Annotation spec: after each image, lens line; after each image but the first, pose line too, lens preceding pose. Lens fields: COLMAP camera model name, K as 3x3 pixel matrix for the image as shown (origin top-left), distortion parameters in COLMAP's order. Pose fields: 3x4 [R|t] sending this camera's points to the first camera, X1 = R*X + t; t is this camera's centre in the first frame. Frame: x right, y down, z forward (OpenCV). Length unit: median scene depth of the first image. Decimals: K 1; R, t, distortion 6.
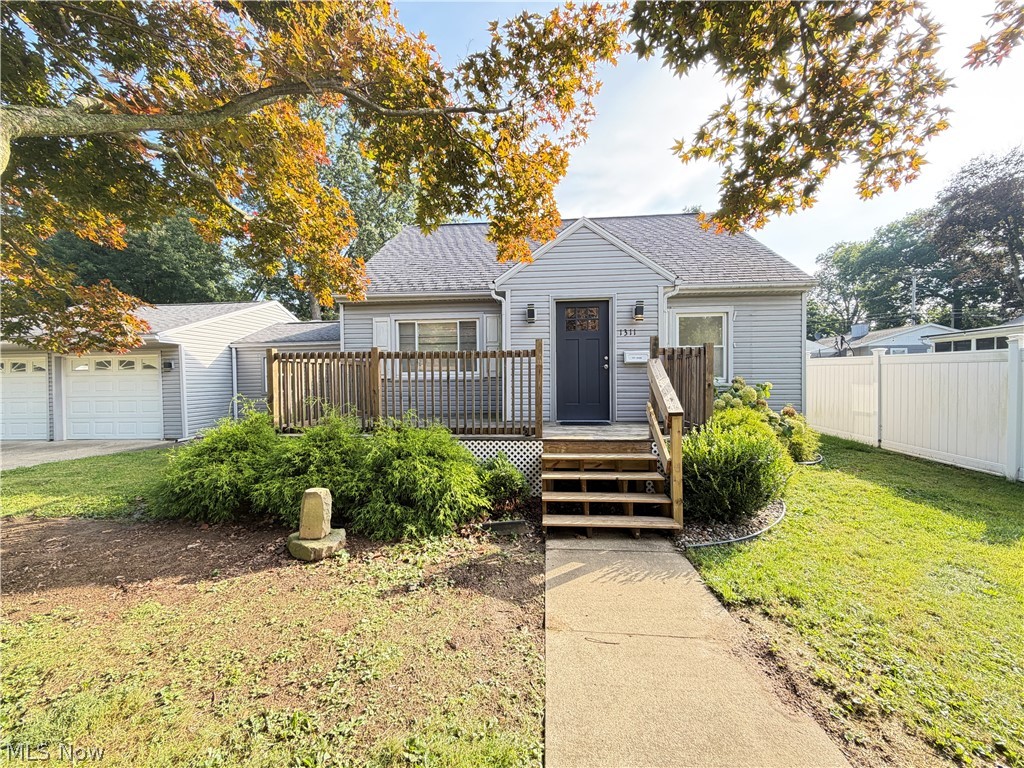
lens RADIAL K [[406.7, 0, 506.9], [0, 406.7, 385.4], [0, 0, 1]] dist [-0.000212, 0.000027]
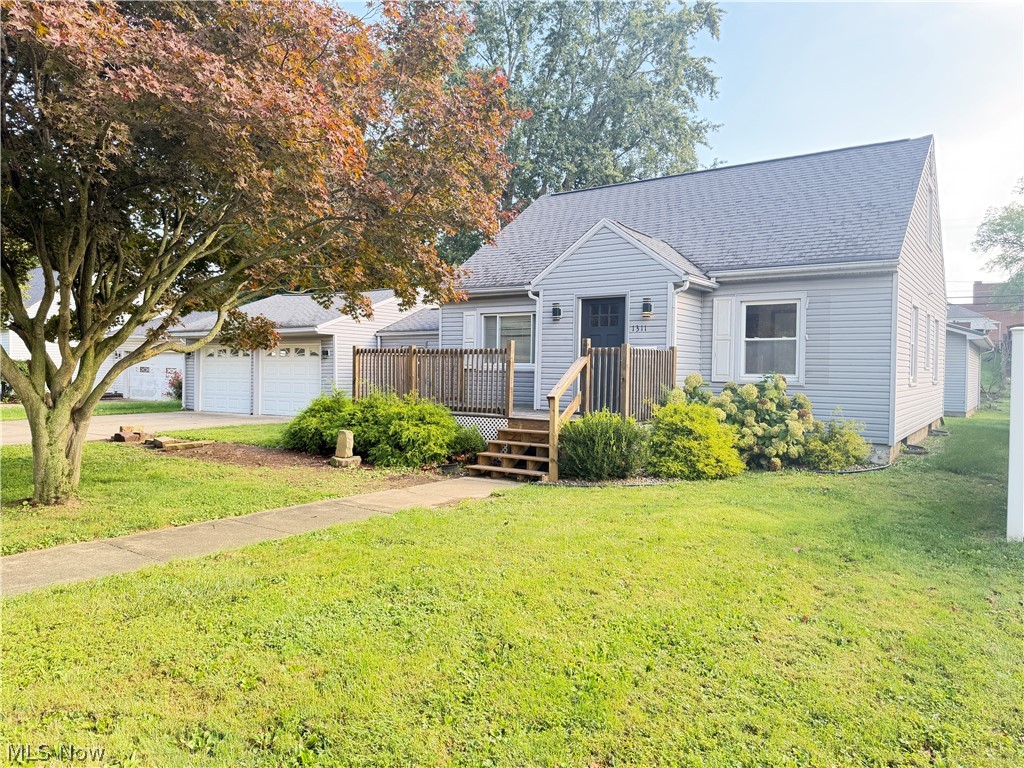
lens RADIAL K [[713.1, 0, 516.4], [0, 713.1, 386.0], [0, 0, 1]] dist [0.044411, -0.056812]
pose [[0.875679, 0.030064, -0.481957, 0.874724], [-0.026165, 0.999548, 0.014811, -0.002650], [0.482184, -0.000360, 0.876070, -0.716327]]
